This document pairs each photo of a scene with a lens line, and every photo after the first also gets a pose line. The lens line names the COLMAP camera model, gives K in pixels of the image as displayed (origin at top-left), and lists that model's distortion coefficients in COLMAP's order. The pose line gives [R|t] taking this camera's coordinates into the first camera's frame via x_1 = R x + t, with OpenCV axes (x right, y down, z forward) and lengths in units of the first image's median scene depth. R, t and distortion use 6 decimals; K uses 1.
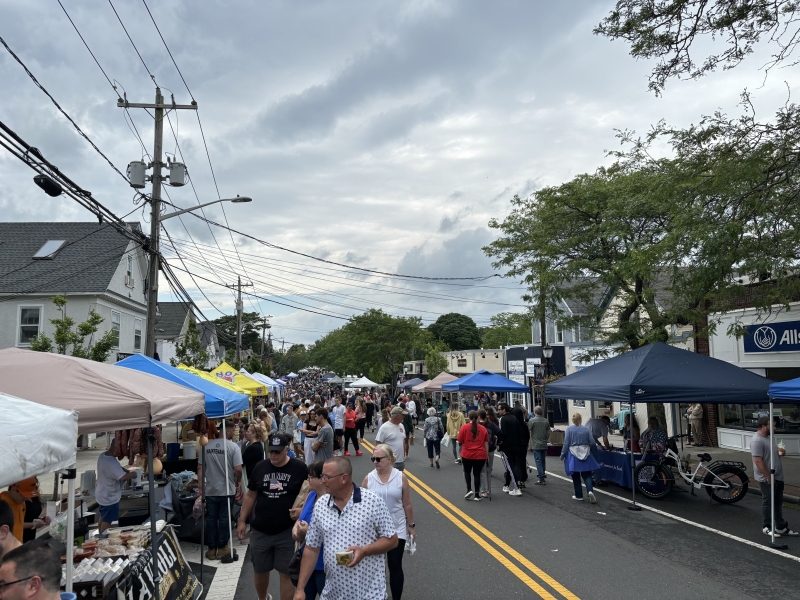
lens RADIAL K [[611.5, 0, 400.0], [0, 611.5, 300.0], [0, 0, 1]] dist [0.002042, -0.000269]
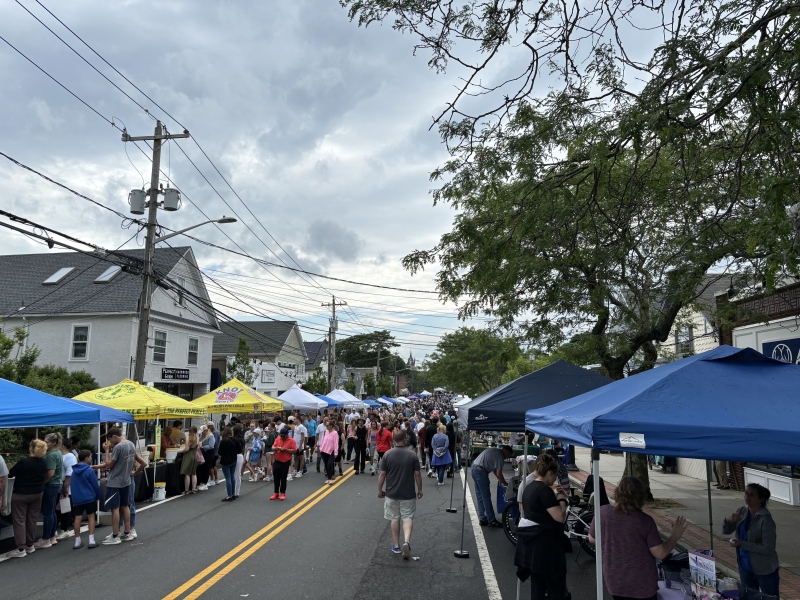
lens RADIAL K [[611.5, 0, 400.0], [0, 611.5, 300.0], [0, 0, 1]] dist [0.002042, -0.000269]
pose [[0.965659, -0.016831, -0.259267, 0.291365], [0.008915, 0.999458, -0.031681, 0.006068], [0.259660, 0.028281, 0.965286, 0.082843]]
